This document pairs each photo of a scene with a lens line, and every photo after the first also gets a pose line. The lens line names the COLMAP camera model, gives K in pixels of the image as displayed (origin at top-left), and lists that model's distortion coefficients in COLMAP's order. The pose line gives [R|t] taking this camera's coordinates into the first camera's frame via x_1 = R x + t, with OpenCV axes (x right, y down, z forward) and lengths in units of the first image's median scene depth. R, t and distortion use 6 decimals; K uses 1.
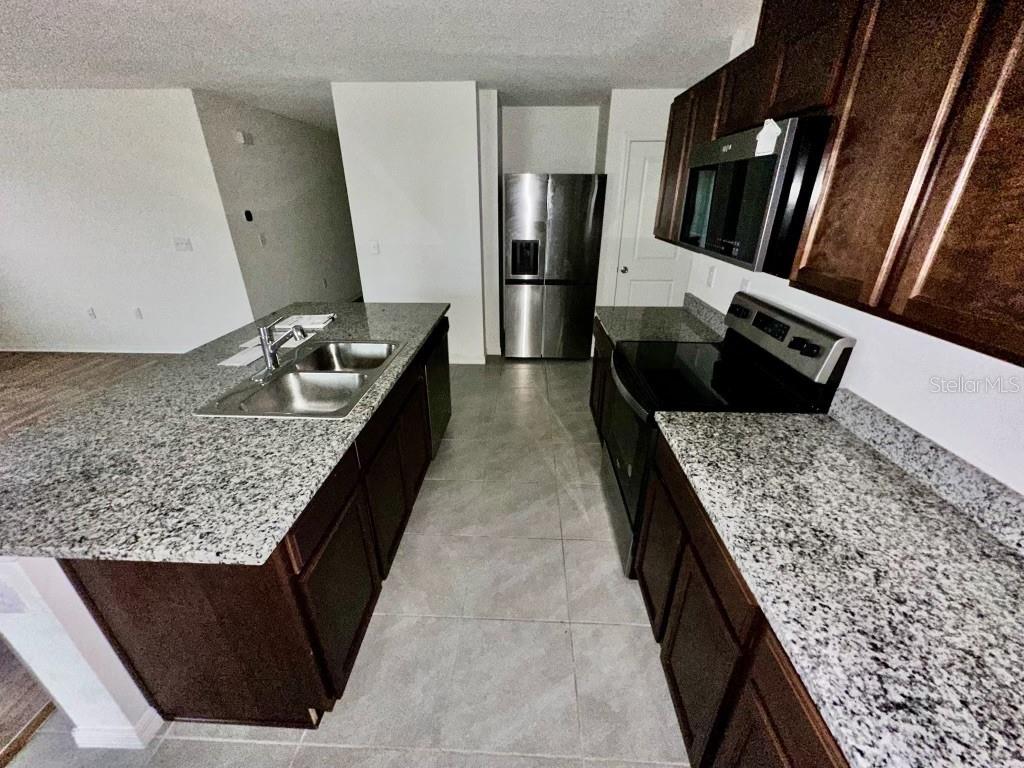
lens RADIAL K [[408.8, 0, 513.7], [0, 408.8, 385.1], [0, 0, 1]] dist [-0.011312, 0.000070]
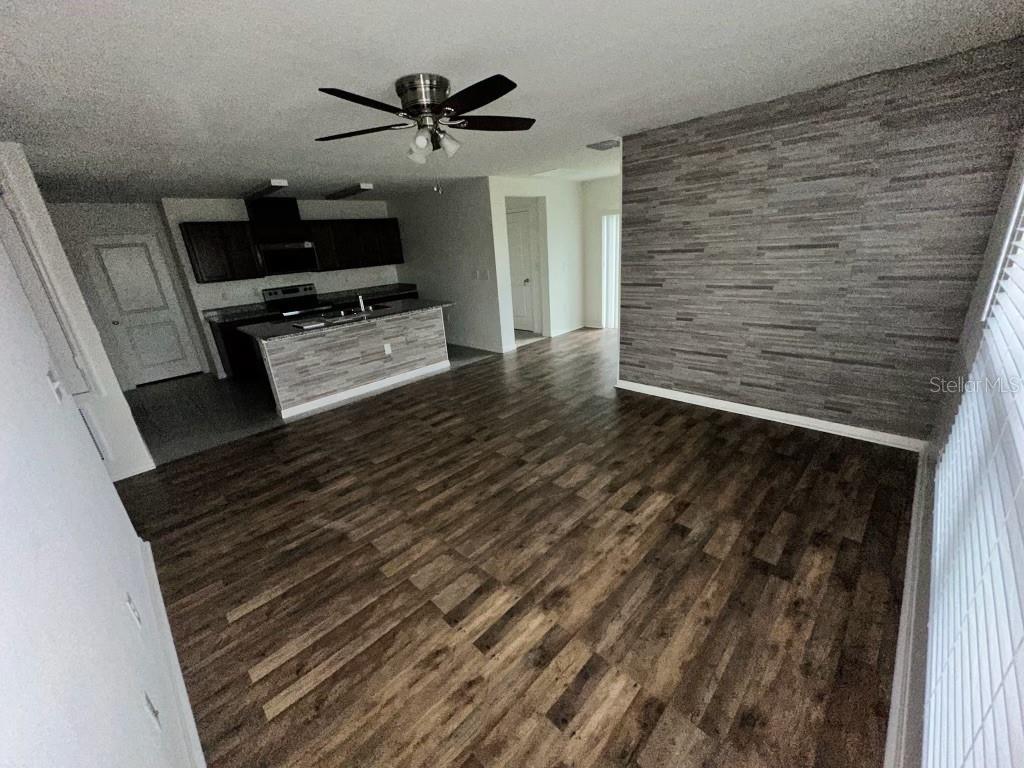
lens RADIAL K [[408.8, 0, 513.7], [0, 408.8, 385.1], [0, 0, 1]] dist [-0.011312, 0.000070]
pose [[-0.733547, -0.184852, 0.654017, -2.944826], [0.345378, 0.727394, 0.592968, -0.881178], [-0.585340, 0.660853, -0.469734, 1.840893]]
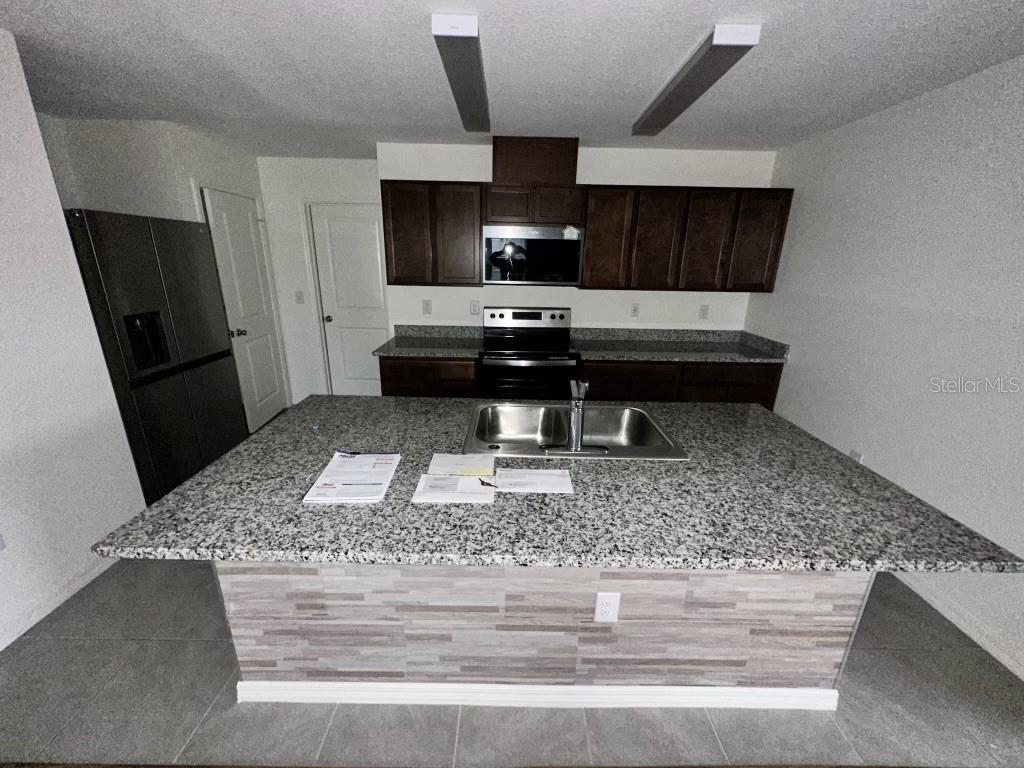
lens RADIAL K [[408.8, 0, 513.7], [0, 408.8, 385.1], [0, 0, 1]] dist [-0.011312, 0.000070]
pose [[-0.040351, -0.301296, 0.952676, -1.241963], [0.402133, 0.867929, 0.291526, -0.414882], [-0.914691, 0.394866, 0.086139, 0.912668]]
